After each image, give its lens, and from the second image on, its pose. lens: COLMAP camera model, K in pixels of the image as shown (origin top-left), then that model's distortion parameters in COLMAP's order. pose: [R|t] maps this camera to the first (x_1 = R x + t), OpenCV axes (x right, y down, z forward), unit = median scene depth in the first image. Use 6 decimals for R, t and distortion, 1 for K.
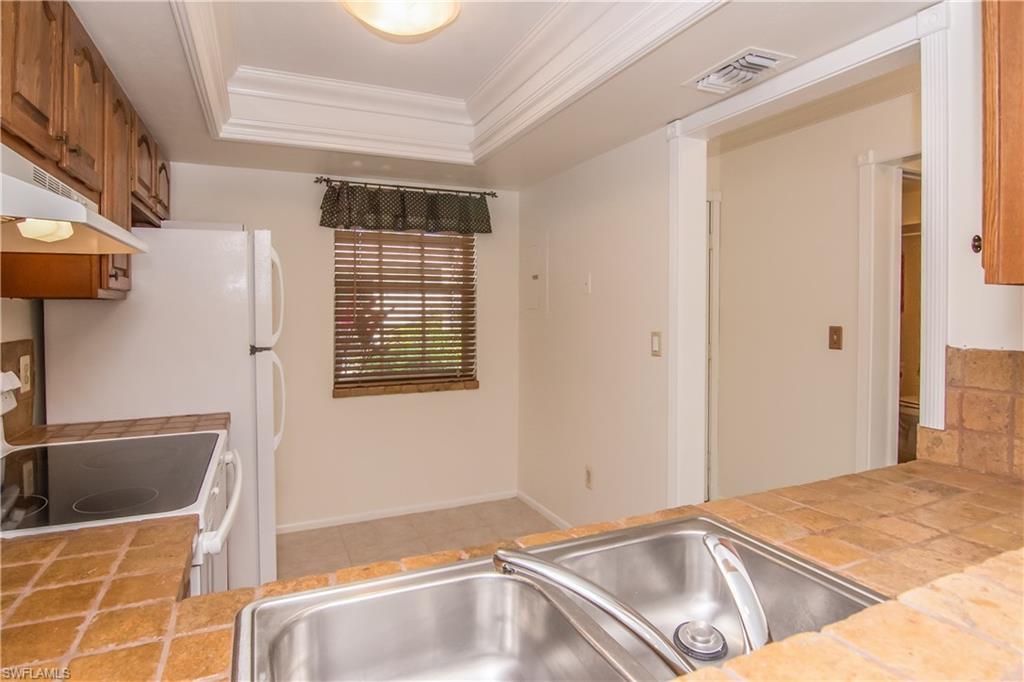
lens RADIAL K [[538.3, 0, 508.8], [0, 538.3, 311.5], [0, 0, 1]] dist [-0.004263, -0.001540]
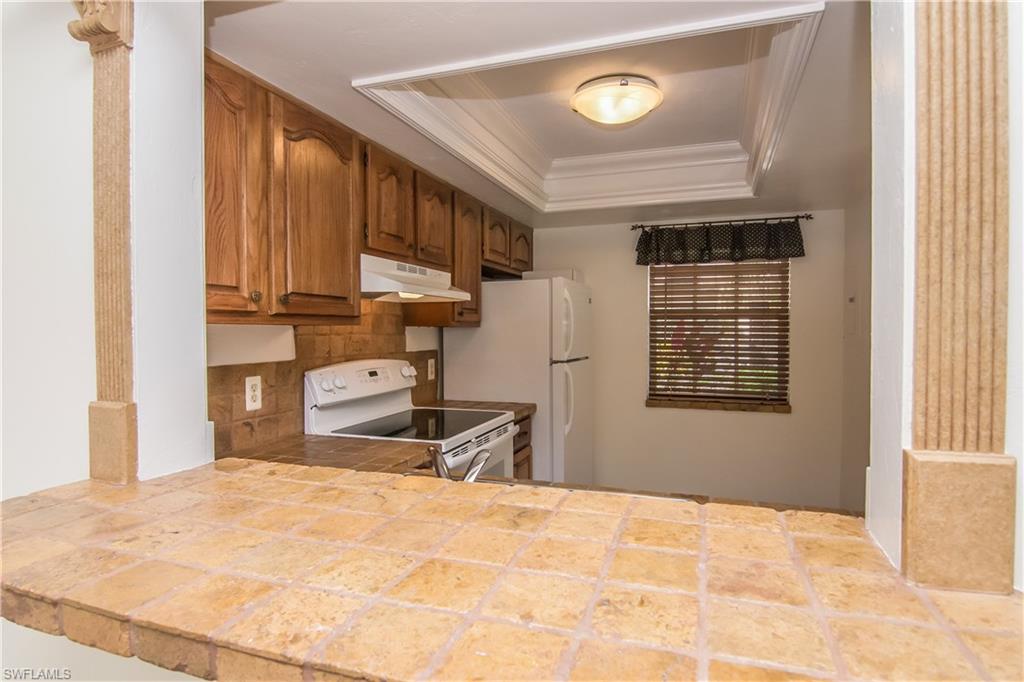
lens RADIAL K [[493.0, 0, 512.0], [0, 493.0, 341.0], [0, 0, 1]] dist [-0.001759, -0.000004]
pose [[0.757754, 0.016047, -0.652343, 0.165782], [-0.007396, 0.999845, 0.016003, -0.002209], [0.652499, -0.007302, 0.757755, -0.031945]]
